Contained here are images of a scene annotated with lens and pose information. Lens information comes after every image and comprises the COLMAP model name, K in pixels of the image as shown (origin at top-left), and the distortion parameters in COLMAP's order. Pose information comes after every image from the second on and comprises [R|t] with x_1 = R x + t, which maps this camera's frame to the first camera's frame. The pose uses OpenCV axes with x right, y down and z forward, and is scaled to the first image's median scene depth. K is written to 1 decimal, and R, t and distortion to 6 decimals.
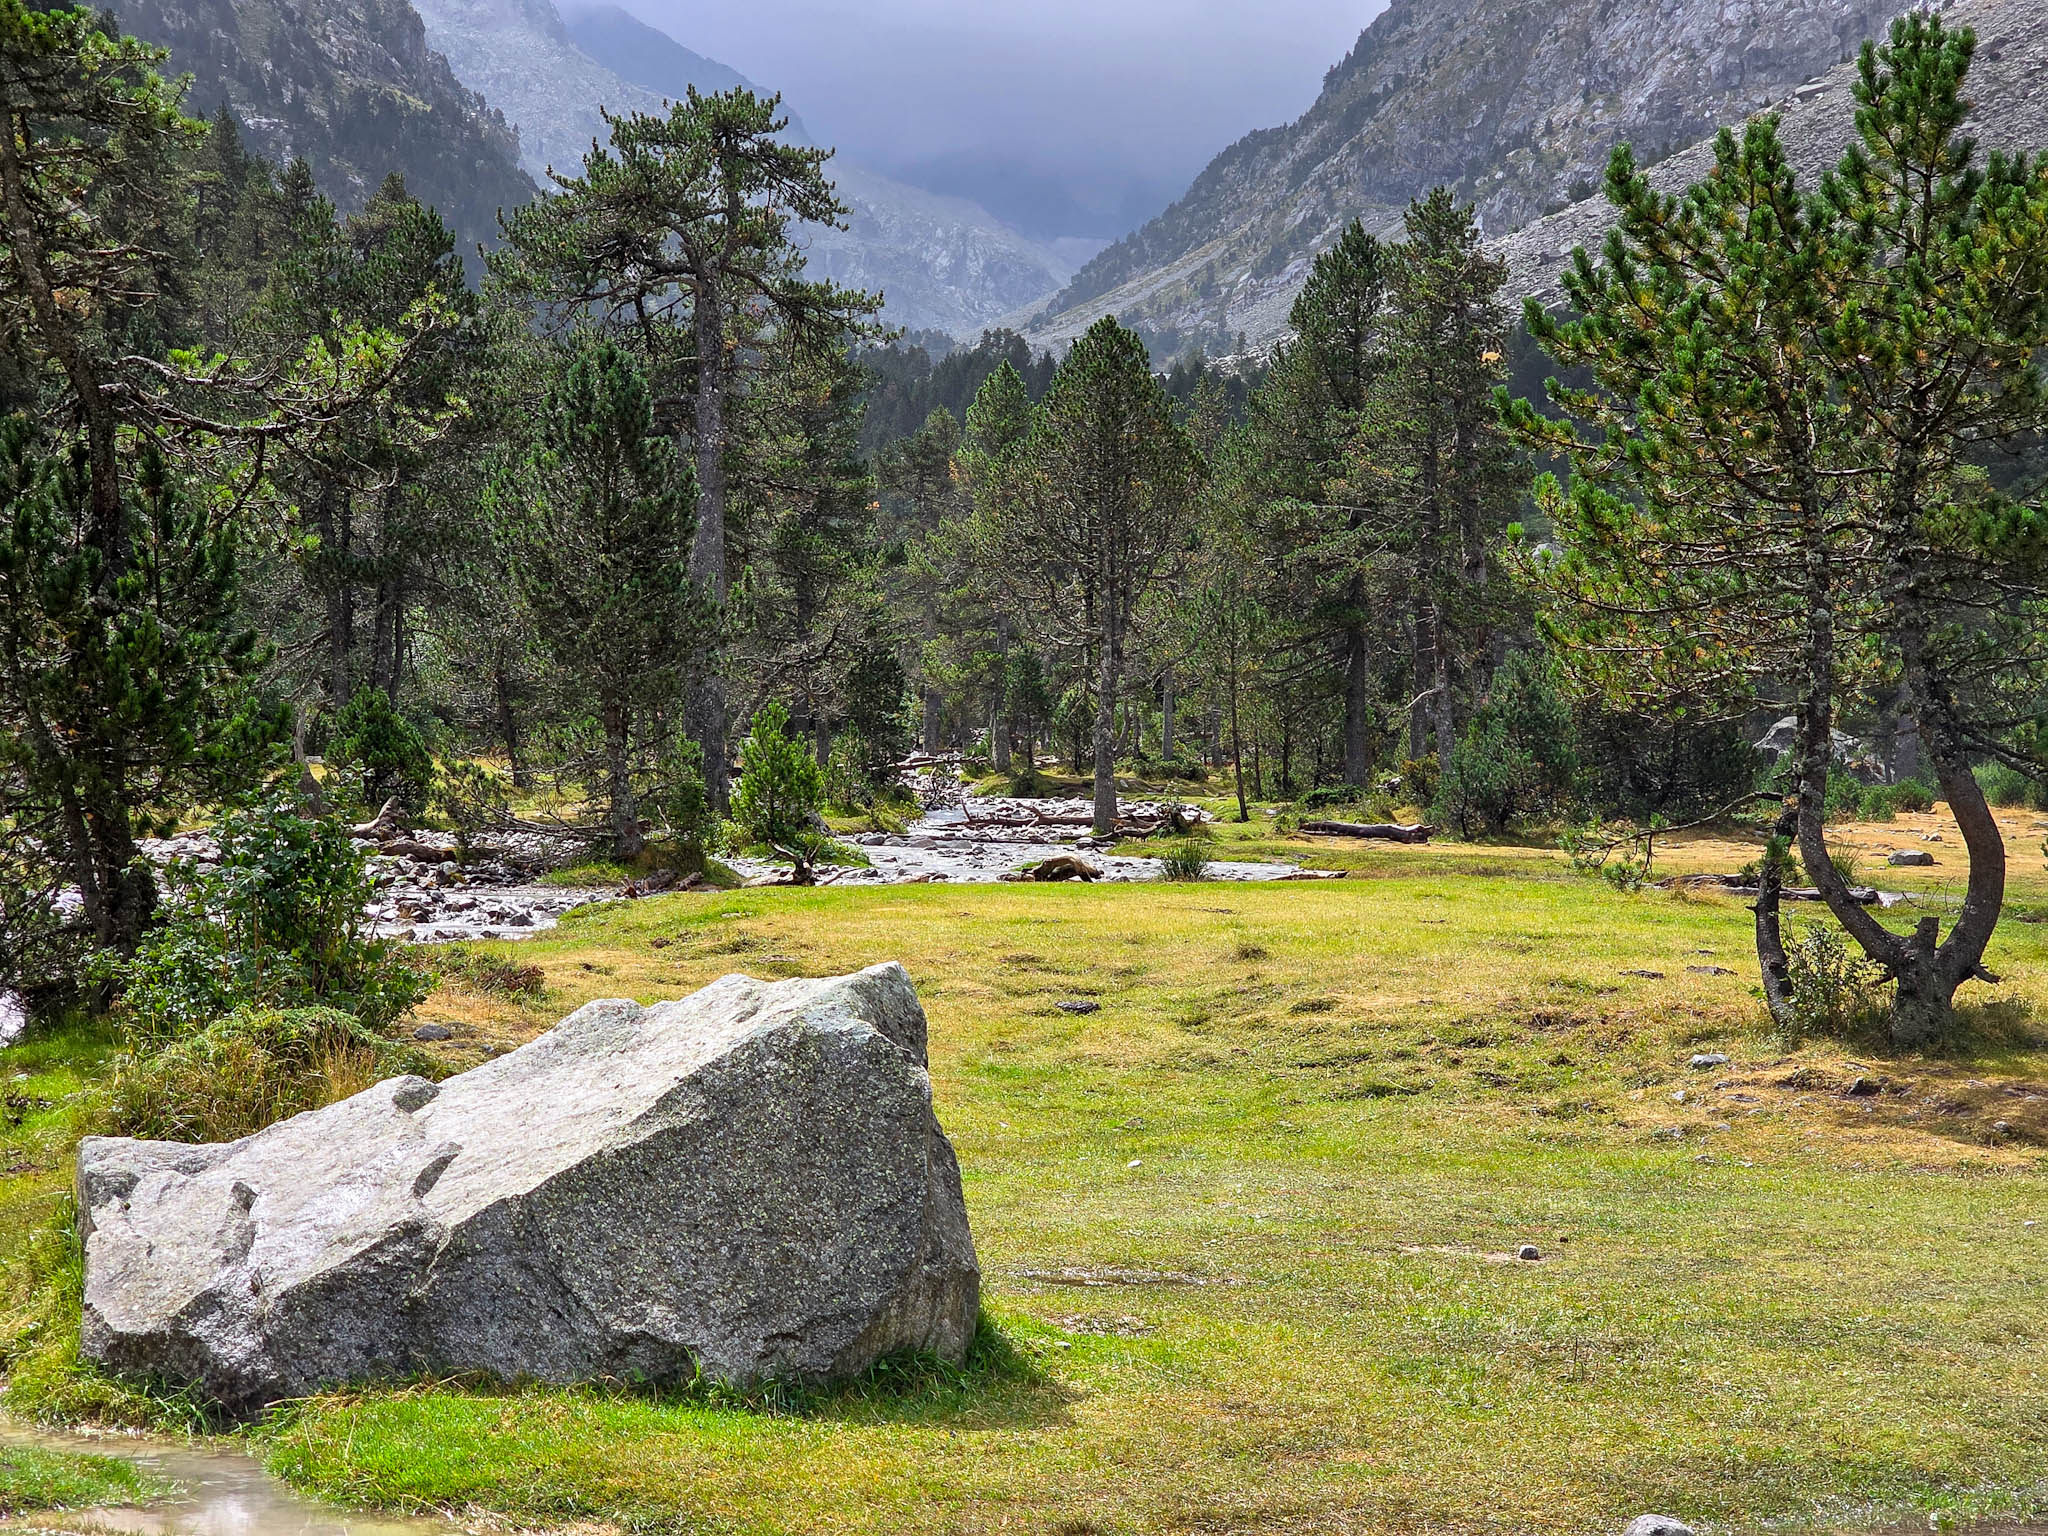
lens RADIAL K [[3904.1, 0, 1027.3], [0, 3904.1, 806.7], [0, 0, 1]] dist [-0.176776, 2.747526]
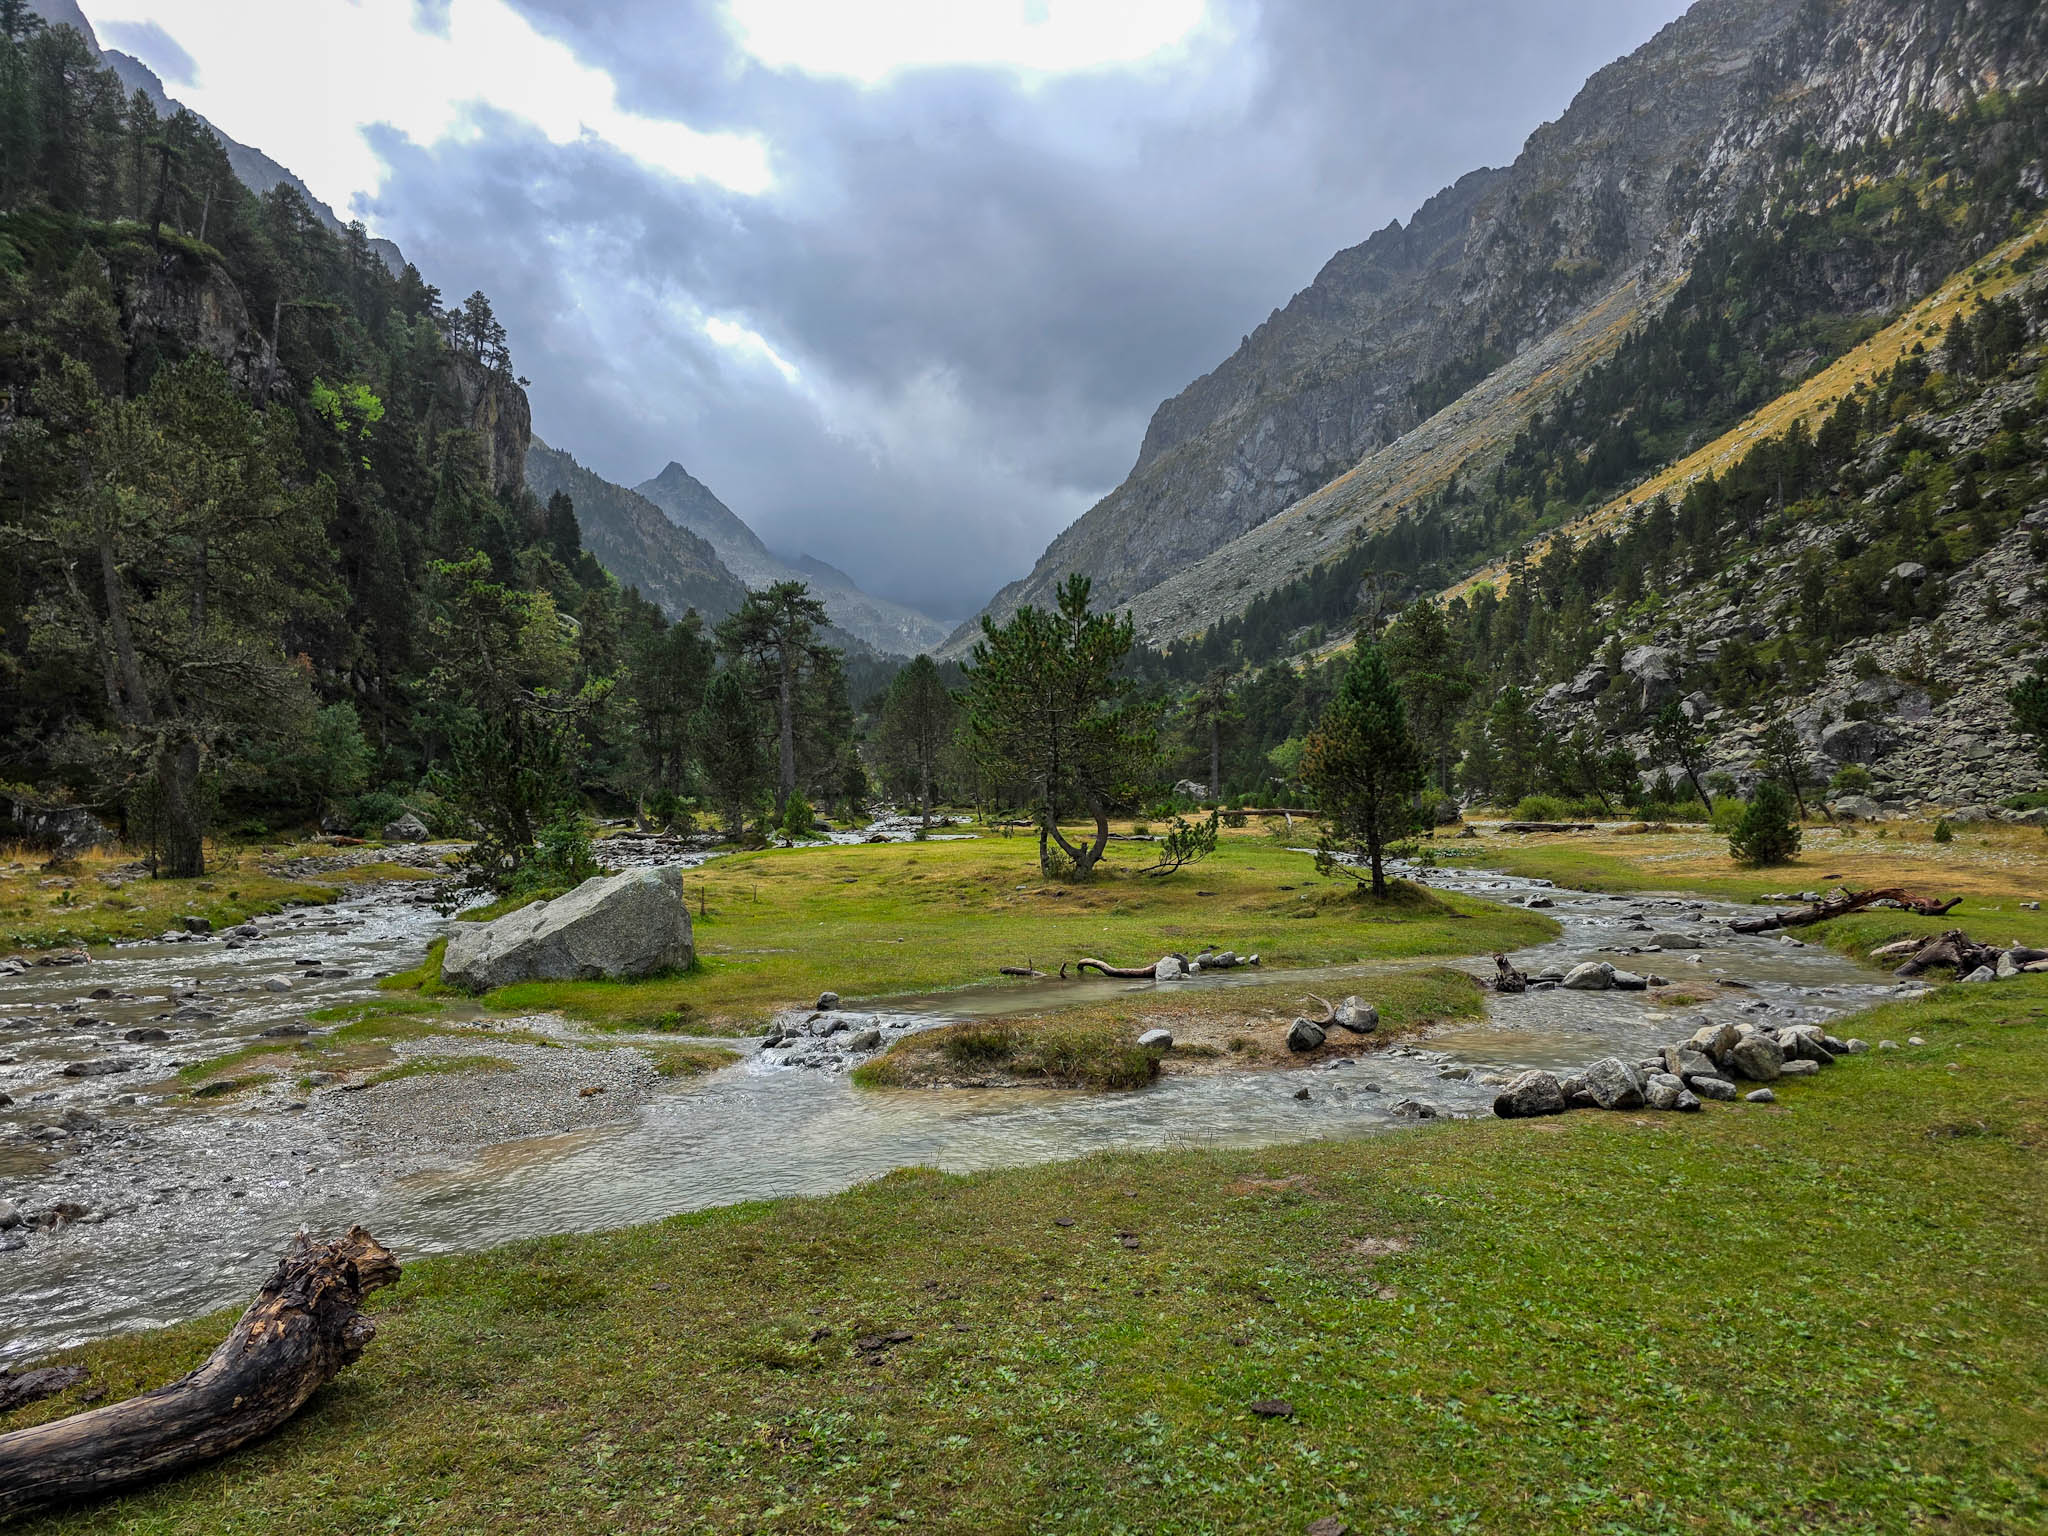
lens RADIAL K [[1362.7, 0, 1026.1], [0, 1362.7, 788.0], [0, 0, 1]] dist [0.090322, -0.073628]
pose [[0.997329, -0.033857, 0.064718, 0.105515], [0.035282, 0.999156, -0.021013, 0.003608], [-0.063952, 0.023240, 0.997682, -0.154199]]
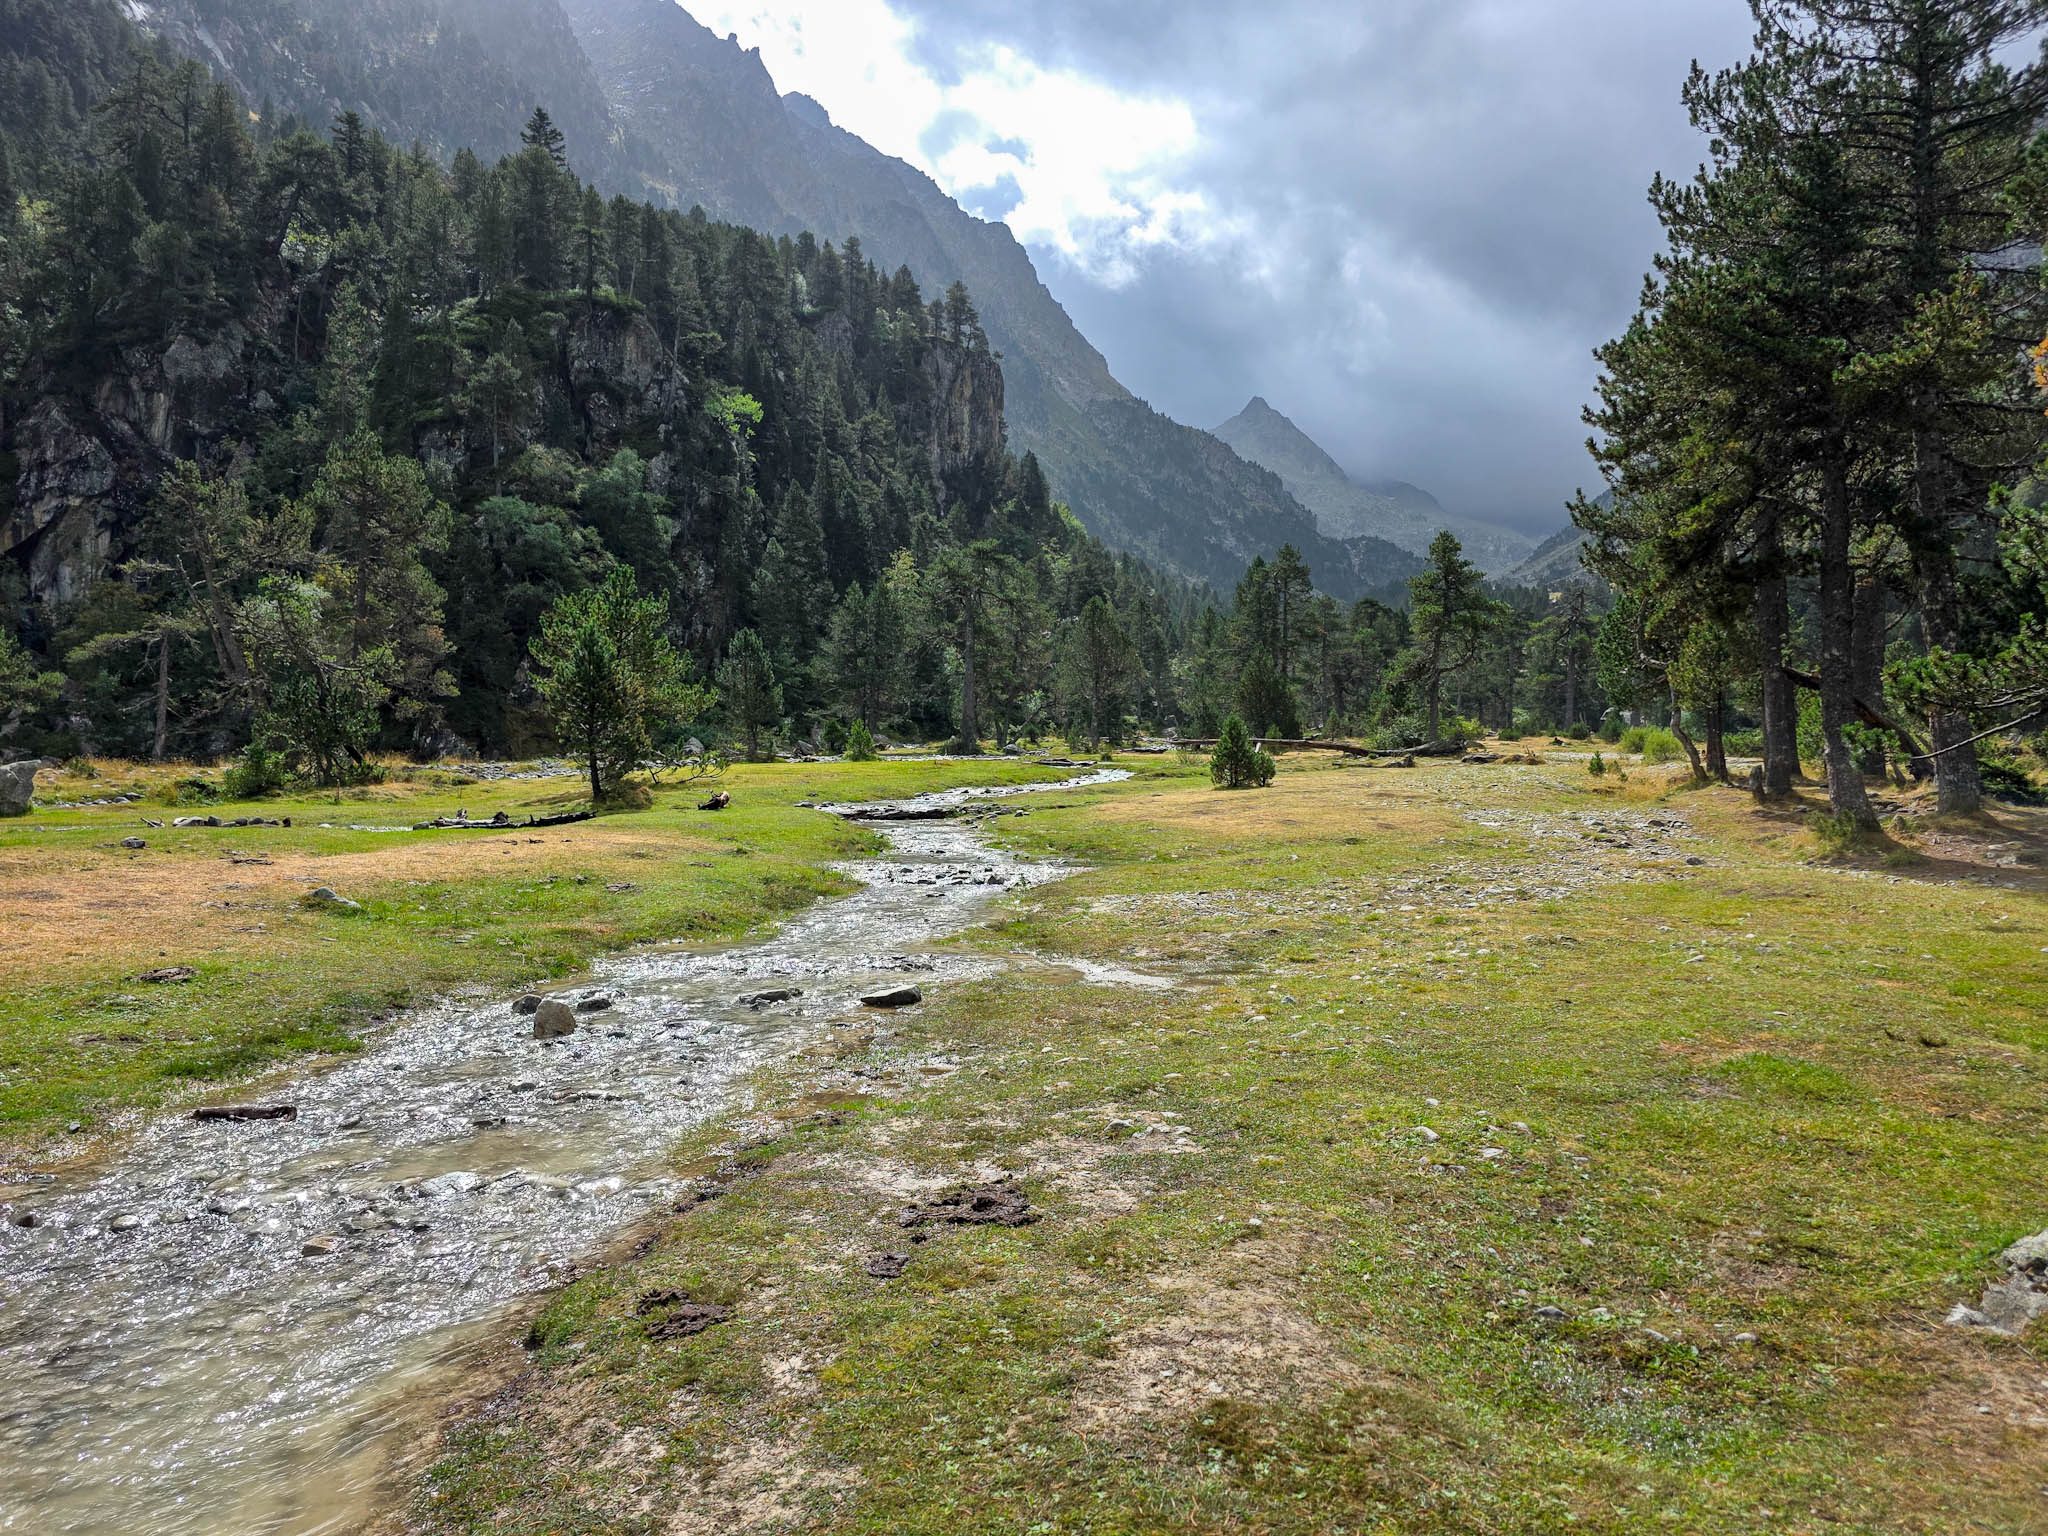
lens RADIAL K [[1330.5, 0, 1024.0], [0, 1330.5, 768.0], [0, 0, 1]] dist [0.077302, -0.062729]
pose [[0.942993, -0.022170, -0.332073, 1.128797], [0.025674, 0.999651, 0.006170, 0.039731], [0.331820, -0.014344, 0.943233, -0.330430]]
